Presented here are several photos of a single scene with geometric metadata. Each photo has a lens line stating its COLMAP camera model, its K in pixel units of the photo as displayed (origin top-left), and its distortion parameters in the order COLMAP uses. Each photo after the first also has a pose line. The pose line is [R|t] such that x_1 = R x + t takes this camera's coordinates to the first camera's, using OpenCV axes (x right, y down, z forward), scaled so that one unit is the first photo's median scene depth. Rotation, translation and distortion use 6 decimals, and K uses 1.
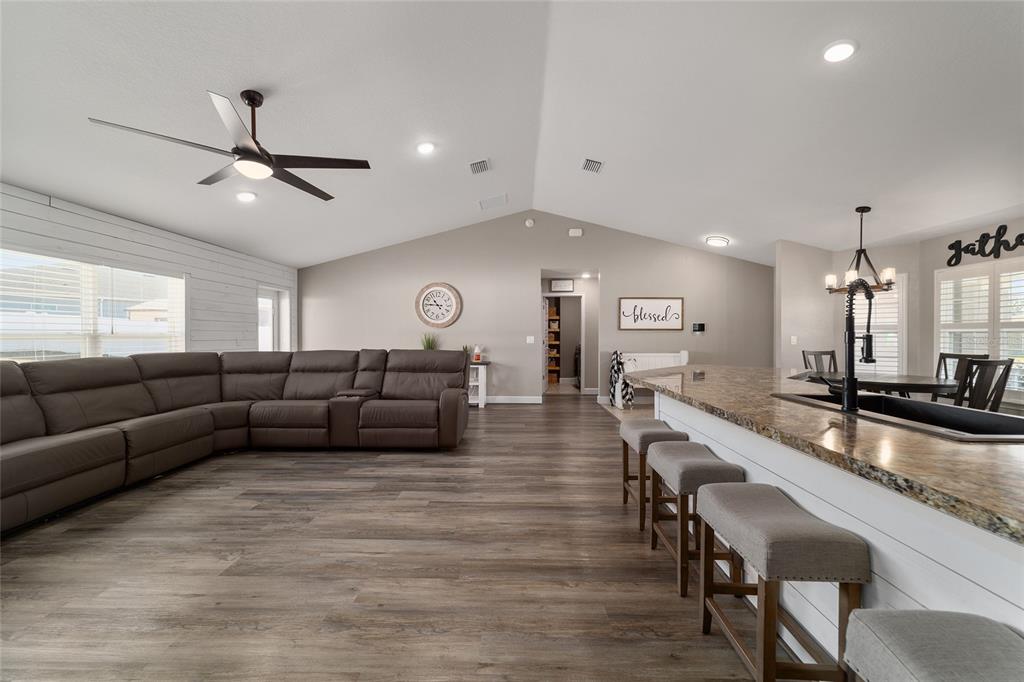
lens RADIAL K [[391.0, 0, 510.8], [0, 391.0, 338.9], [0, 0, 1]] dist [-0.011011, 0.005649]
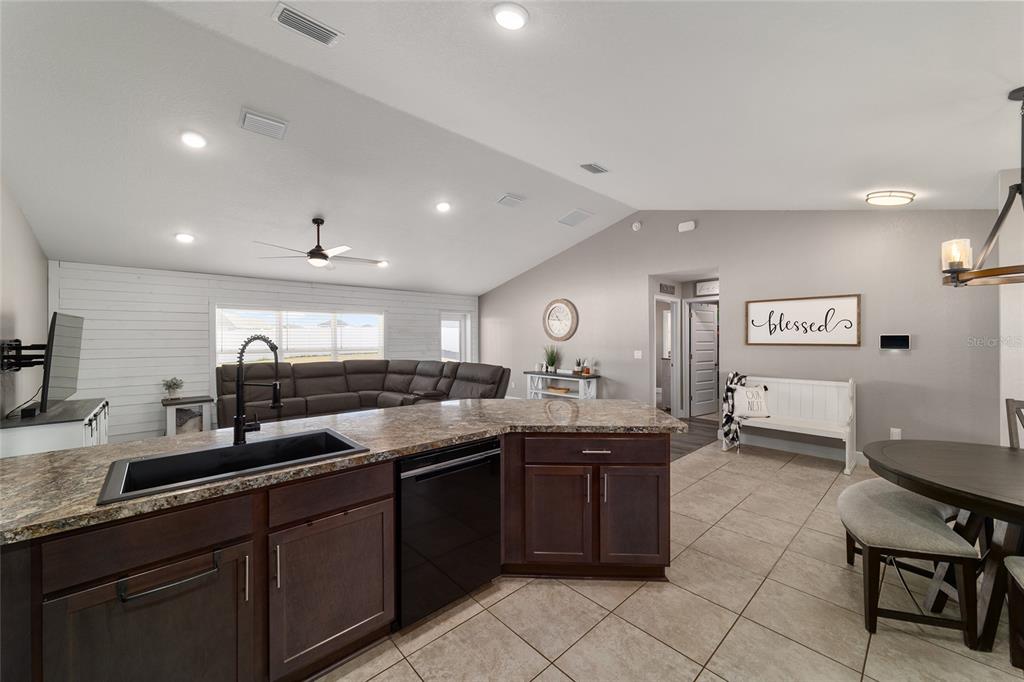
lens RADIAL K [[391.0, 0, 510.8], [0, 391.0, 338.9], [0, 0, 1]] dist [-0.011011, 0.005649]
pose [[0.691100, -0.001089, -0.722758, 0.793269], [-0.001659, 0.999994, -0.003093, -0.048994], [0.722757, 0.003337, 0.691094, 0.258459]]
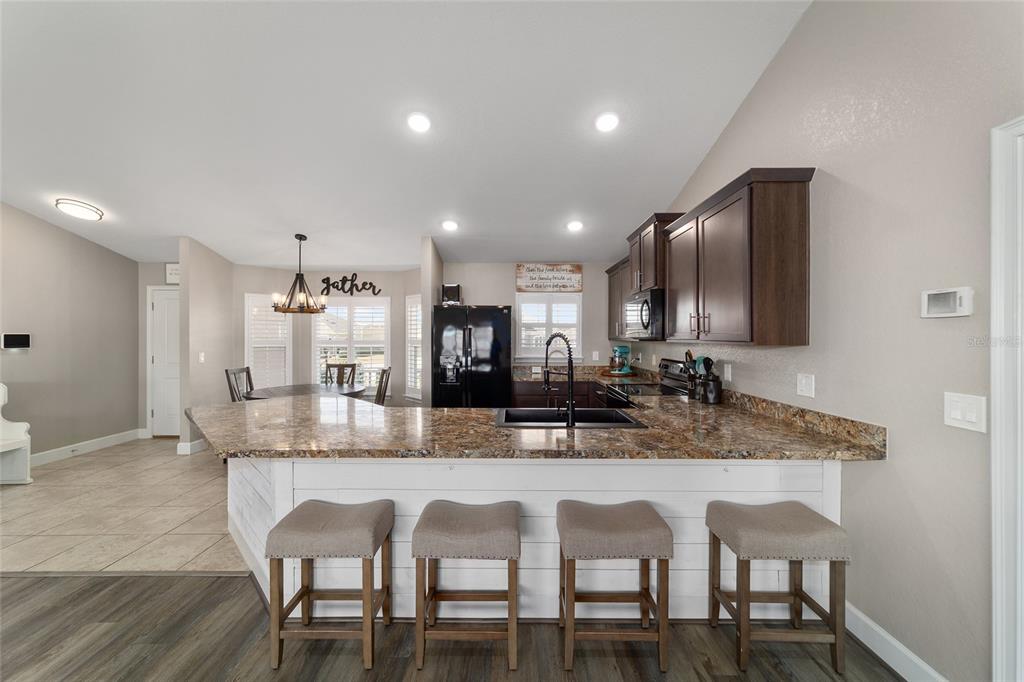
lens RADIAL K [[394.1, 0, 510.3], [0, 394.1, 337.3], [0, 0, 1]] dist [-0.010512, 0.007721]
pose [[-0.020213, -0.002196, 0.999793, -0.199635], [0.005779, 0.999981, 0.002313, -0.049894], [-0.999779, 0.005825, -0.020200, 0.421945]]
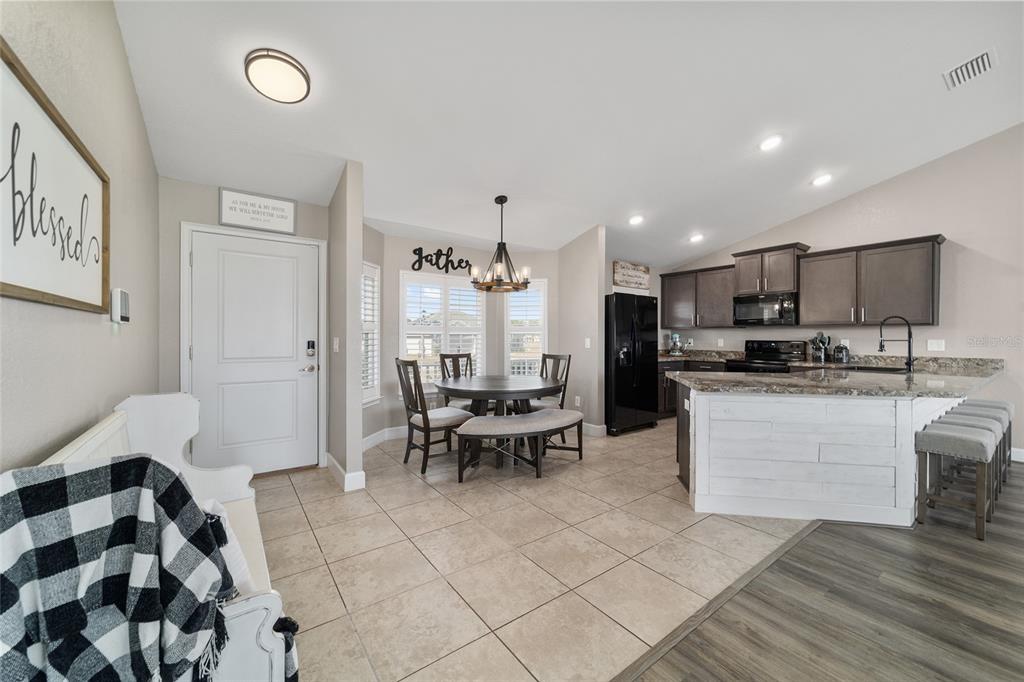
lens RADIAL K [[391.0, 0, 510.8], [0, 391.0, 338.9], [0, 0, 1]] dist [-0.011011, 0.005649]
pose [[-0.606377, -0.005664, 0.795157, 0.154655], [0.001204, 0.999967, 0.008041, -0.012183], [-0.795176, 0.005834, -0.606351, 1.489147]]
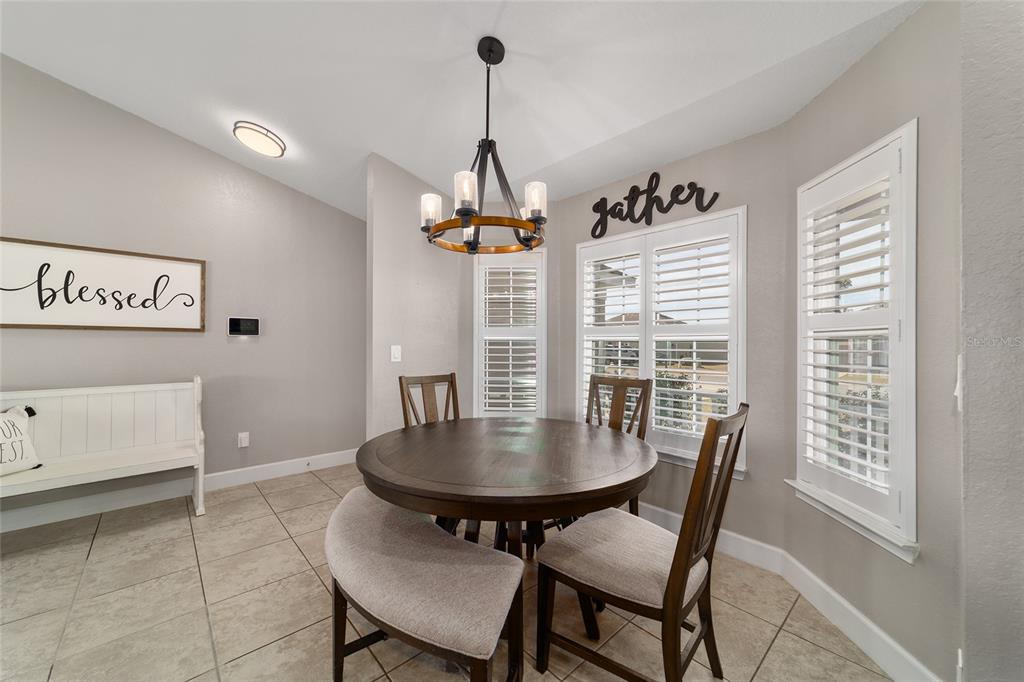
lens RADIAL K [[391.0, 0, 510.8], [0, 391.0, 338.9], [0, 0, 1]] dist [-0.011011, 0.005649]
pose [[0.725637, 0.010162, 0.688003, 0.609869], [0.000219, 0.999887, -0.015000, -0.010166], [-0.688078, 0.011035, 0.725553, 0.655242]]
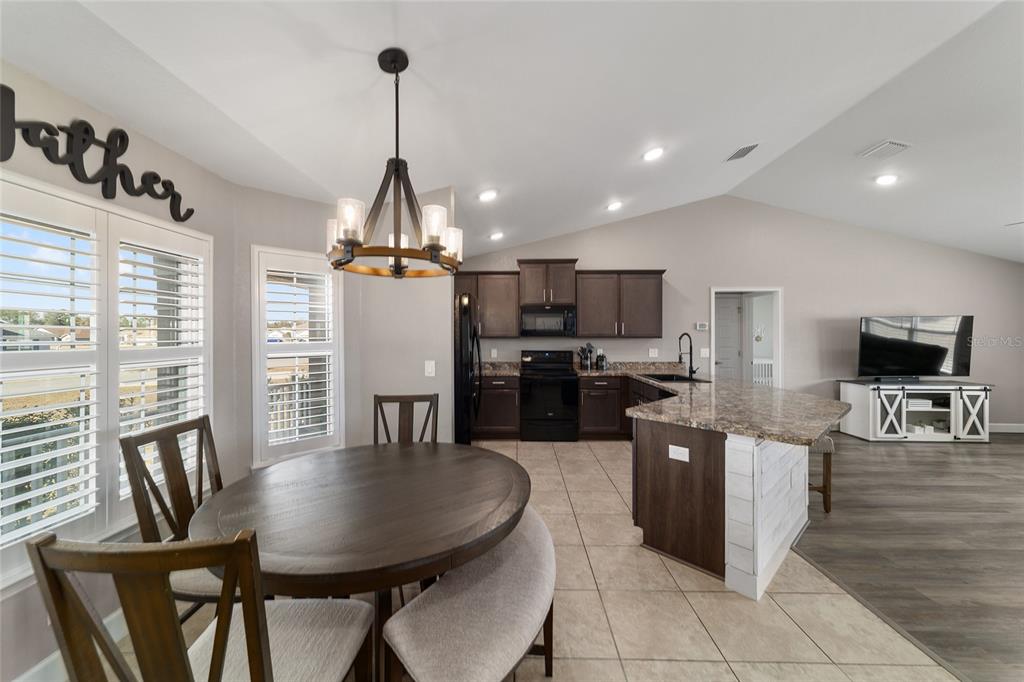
lens RADIAL K [[391.8, 0, 510.5], [0, 391.8, 335.0], [0, 0, 1]] dist [-0.011731, 0.005424]
pose [[-0.999995, 0.003111, 0.000448, 0.761480], [0.003114, 0.999980, 0.005569, -0.055135], [-0.000430, 0.005570, -0.999984, 1.347769]]
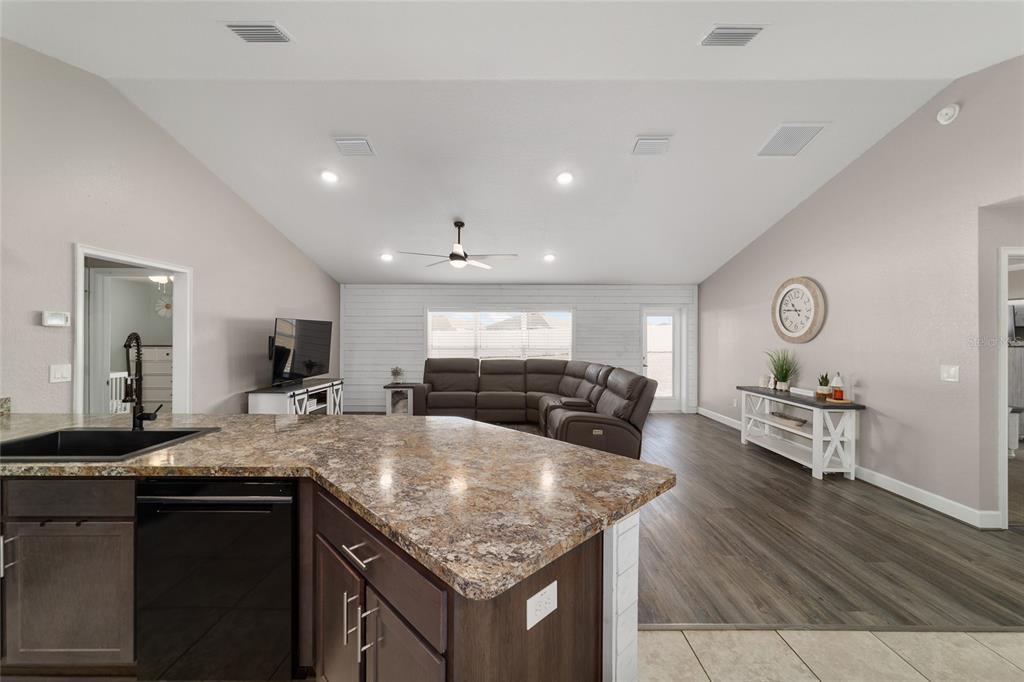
lens RADIAL K [[389.6, 0, 509.8], [0, 389.6, 338.2], [0, 0, 1]] dist [-0.010306, 0.005639]
pose [[0.020835, 0.002438, -0.999780, 0.769699], [-0.010388, 0.999944, 0.002222, -0.053688], [0.999729, 0.010340, 0.020859, 0.771508]]
